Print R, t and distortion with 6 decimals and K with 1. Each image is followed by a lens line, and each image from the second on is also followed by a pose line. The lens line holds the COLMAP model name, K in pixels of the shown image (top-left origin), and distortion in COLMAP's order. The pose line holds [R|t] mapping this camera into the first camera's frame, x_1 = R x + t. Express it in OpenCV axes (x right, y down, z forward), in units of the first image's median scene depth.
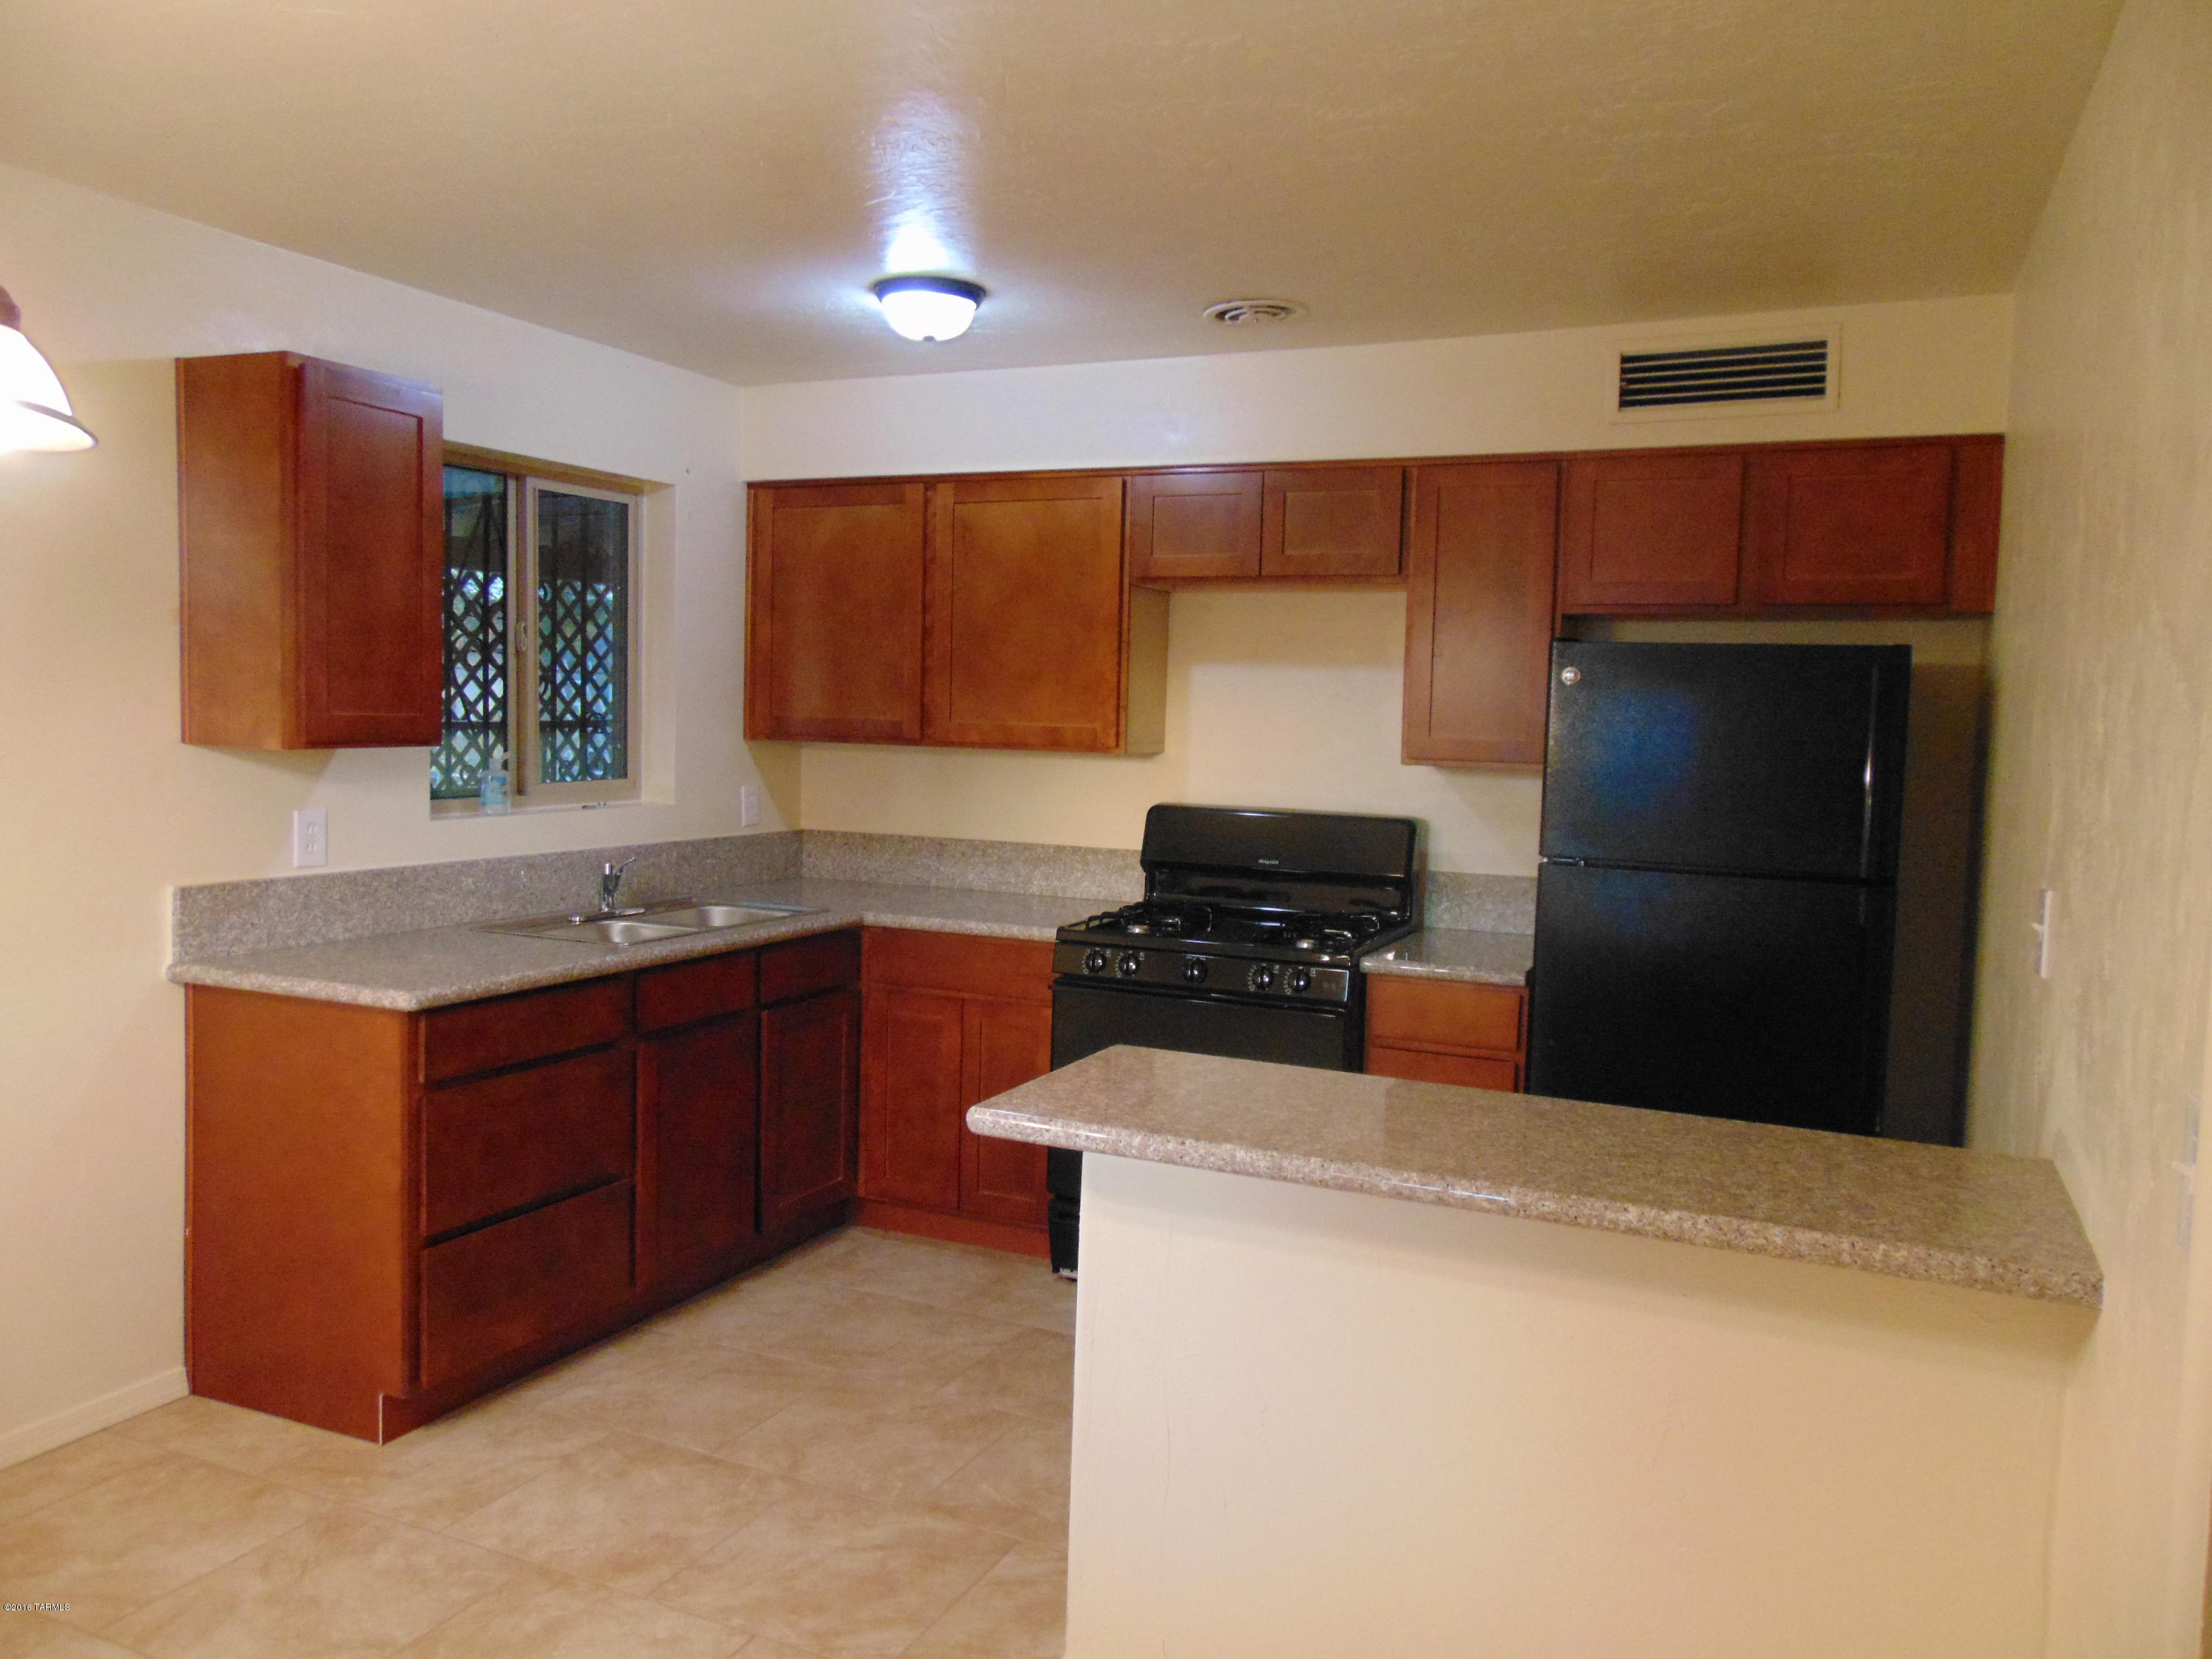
lens RADIAL K [[1646.4, 0, 1103.3], [0, 1646.4, 823.0], [0, 0, 1]] dist [-0.044844, 0.085793]
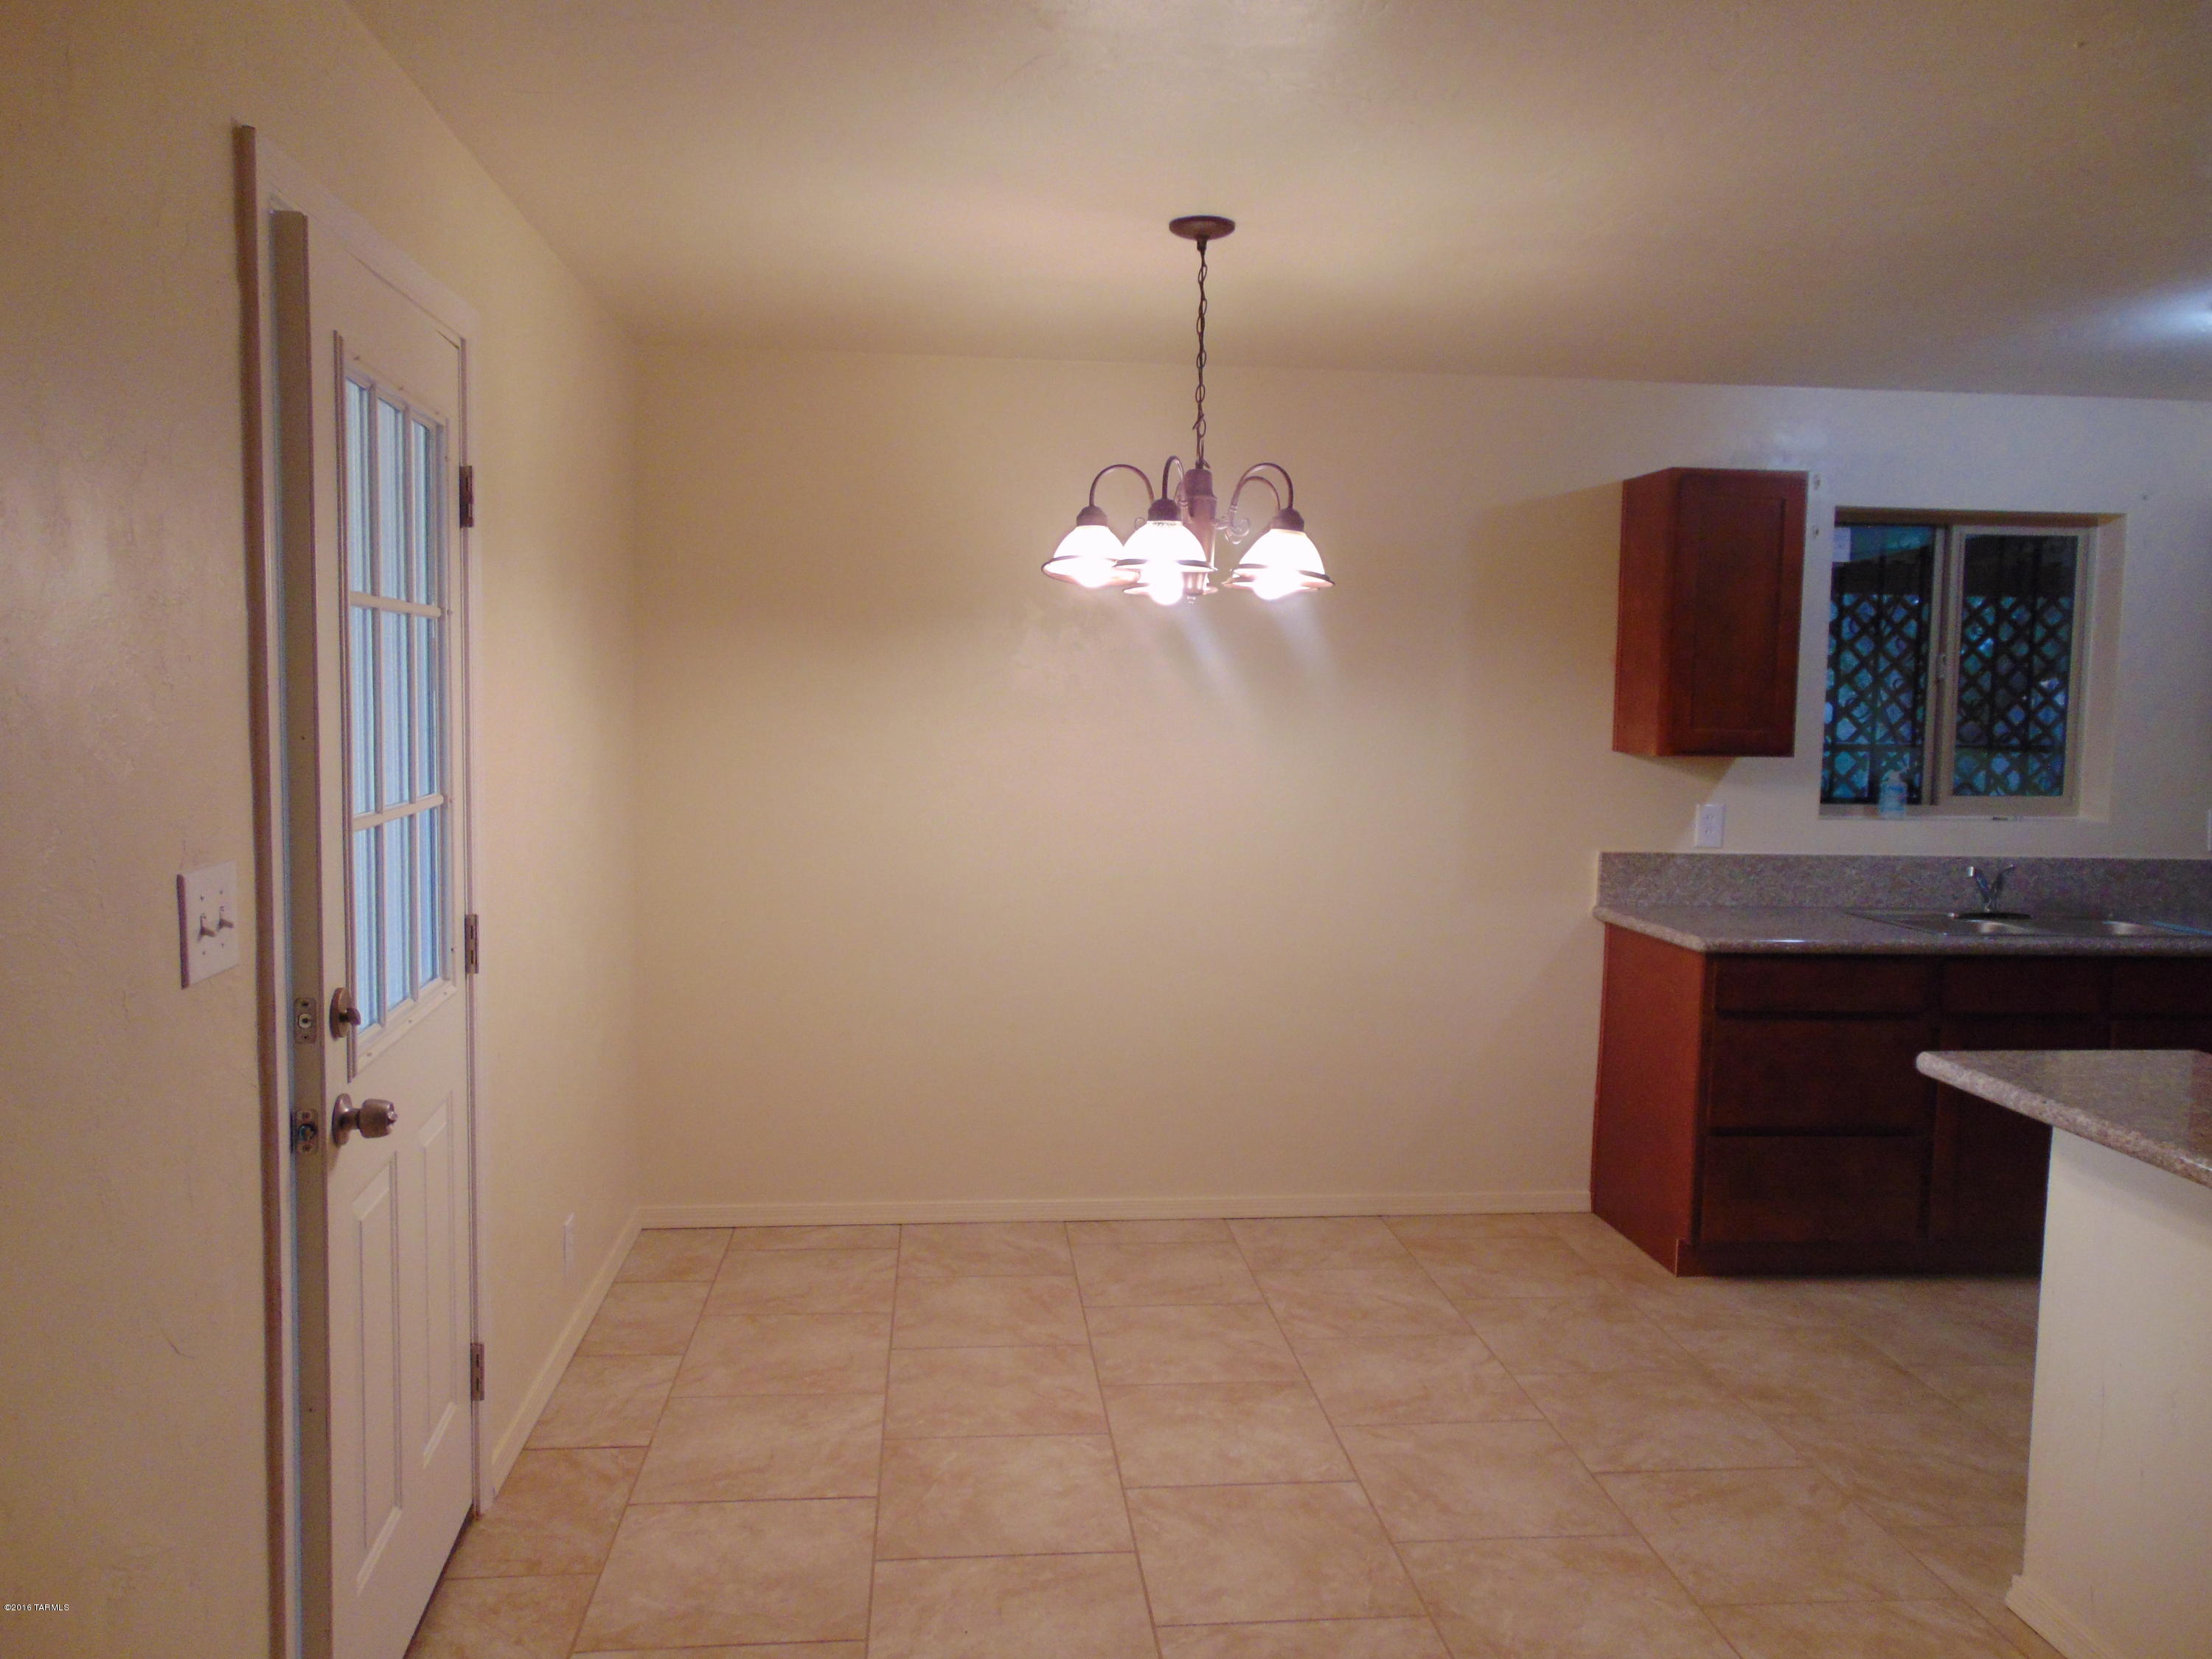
lens RADIAL K [[1646.4, 0, 1103.3], [0, 1646.4, 823.0], [0, 0, 1]] dist [-0.044844, 0.085793]
pose [[0.504918, 0.049833, -0.861727, 0.395104], [-0.065115, 0.997686, 0.019542, 0.012637], [0.860708, 0.046244, 0.506995, -0.084867]]
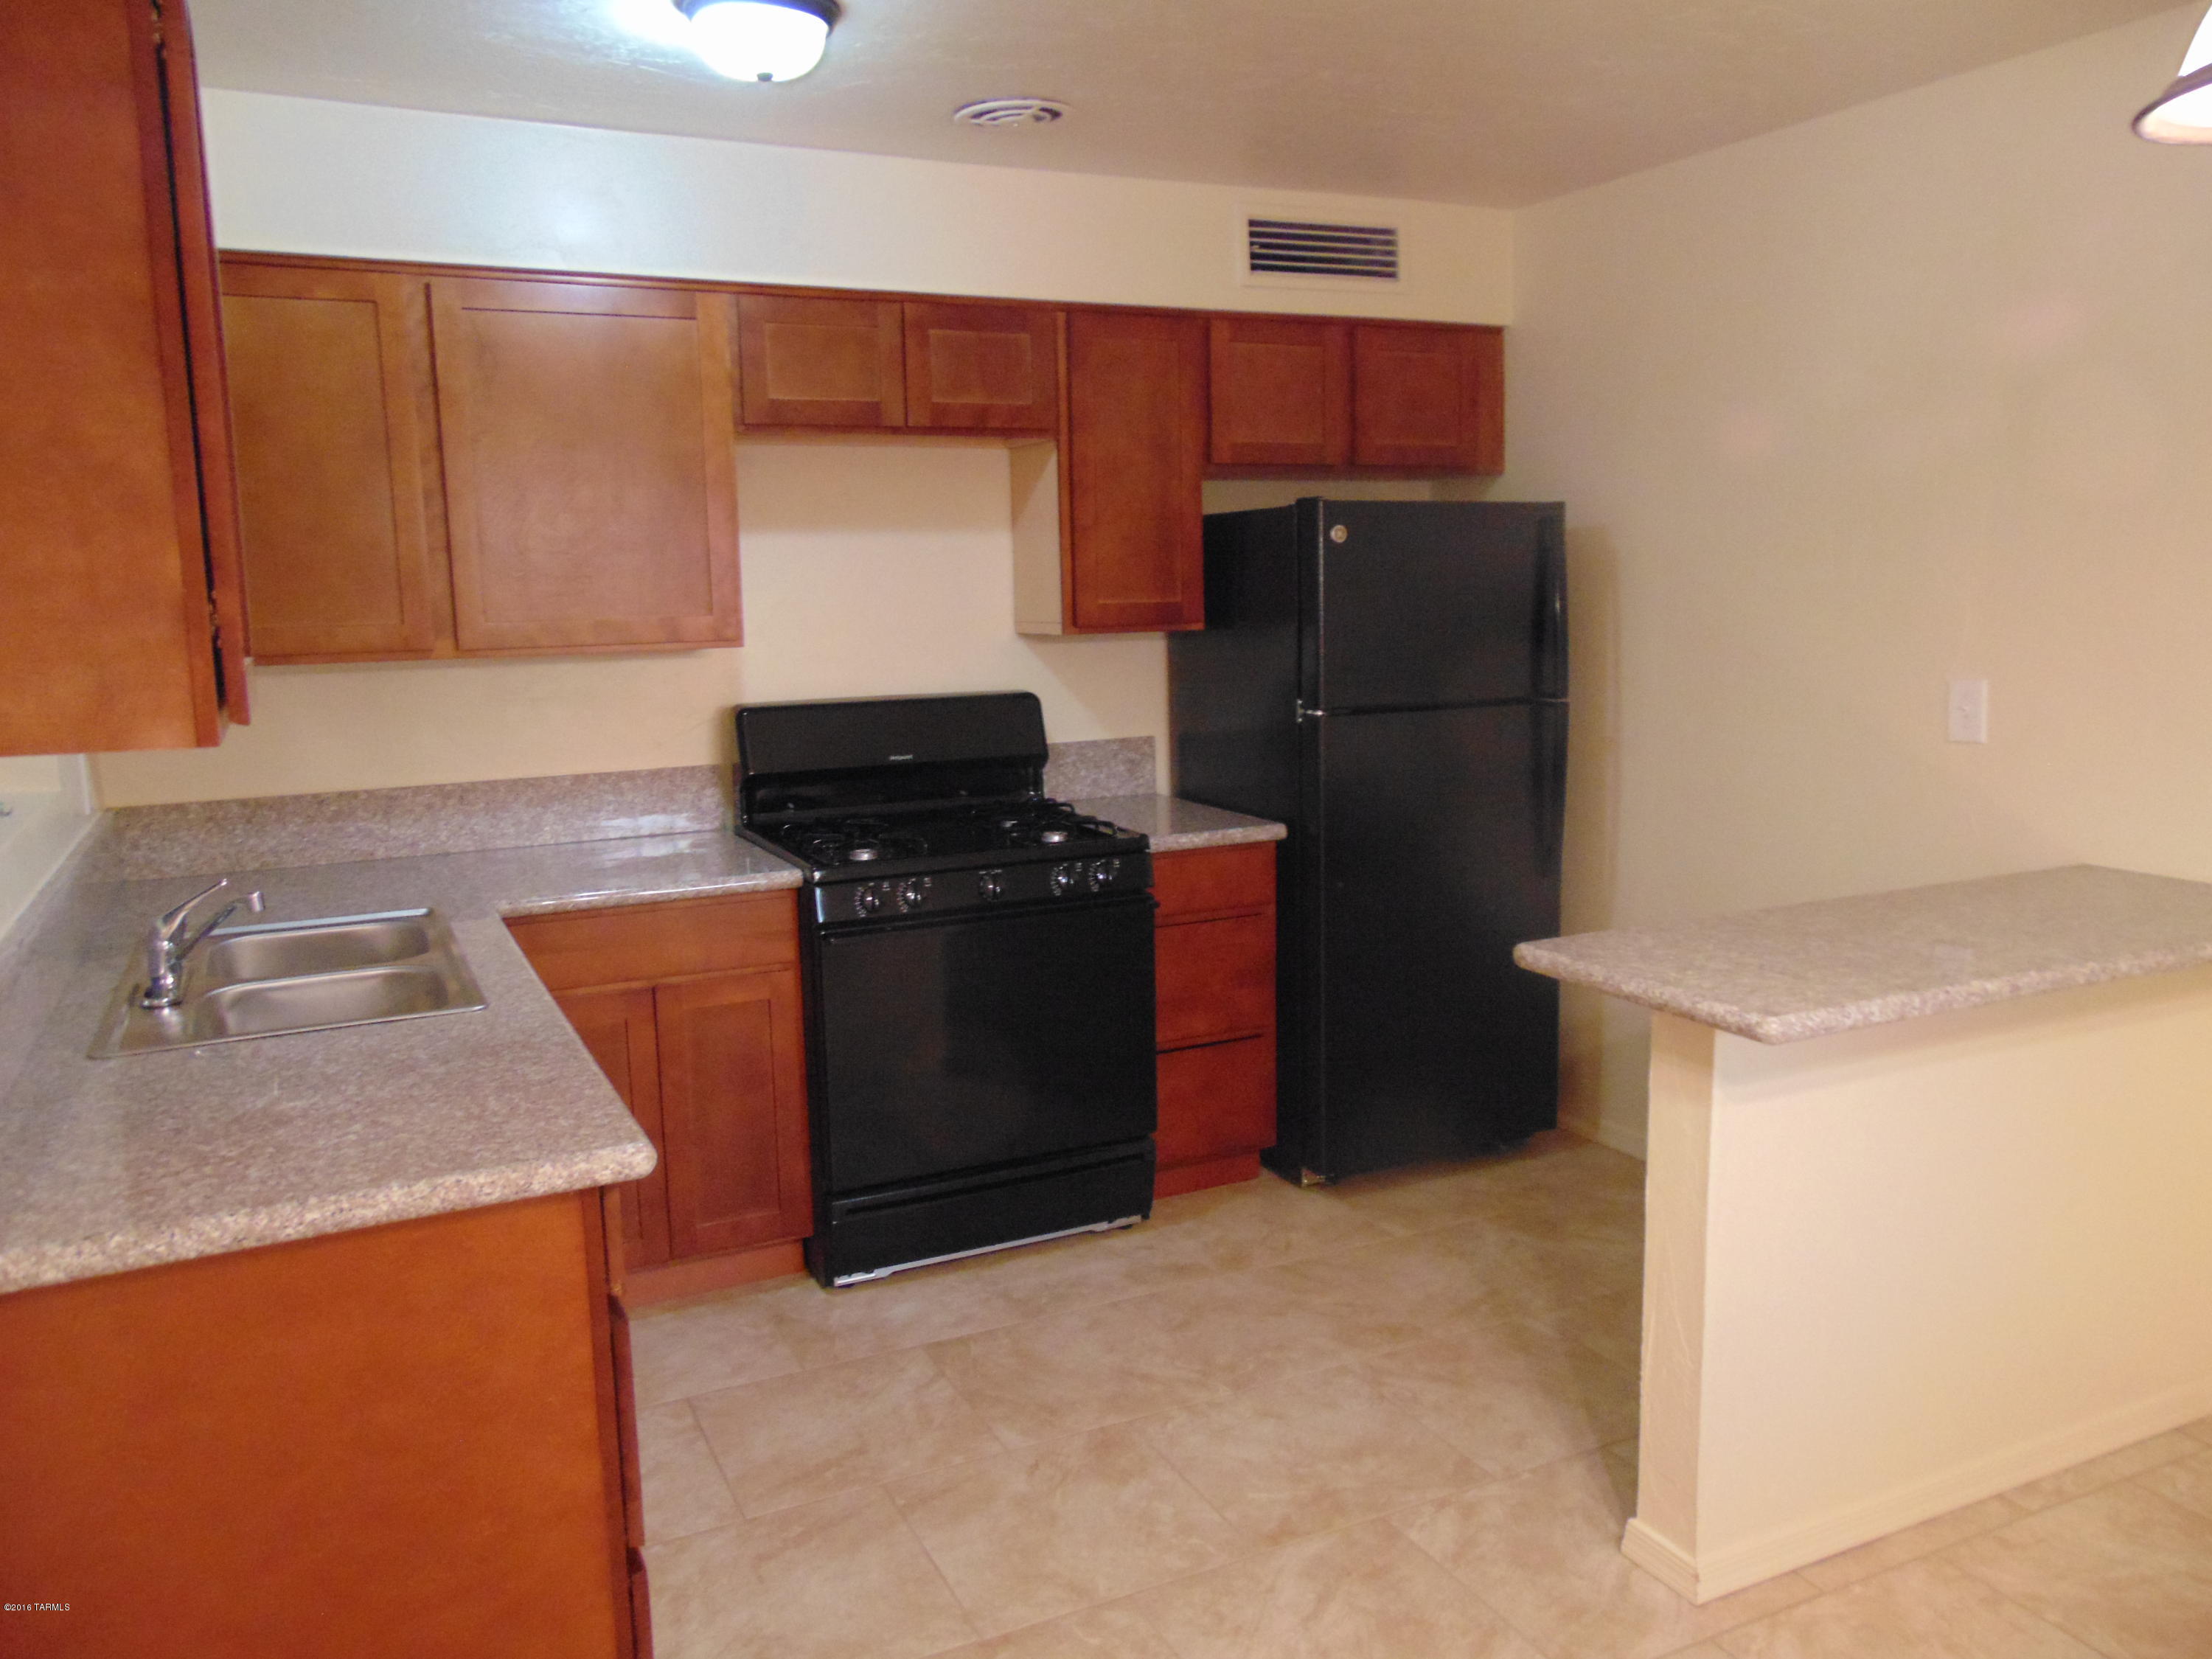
lens RADIAL K [[1646.4, 0, 1103.3], [0, 1646.4, 823.0], [0, 0, 1]] dist [-0.044844, 0.085793]
pose [[0.634014, -0.154365, 0.757758, -0.605947], [0.090873, 0.987958, 0.125227, -0.050665], [-0.767964, -0.010536, 0.640406, 0.429347]]
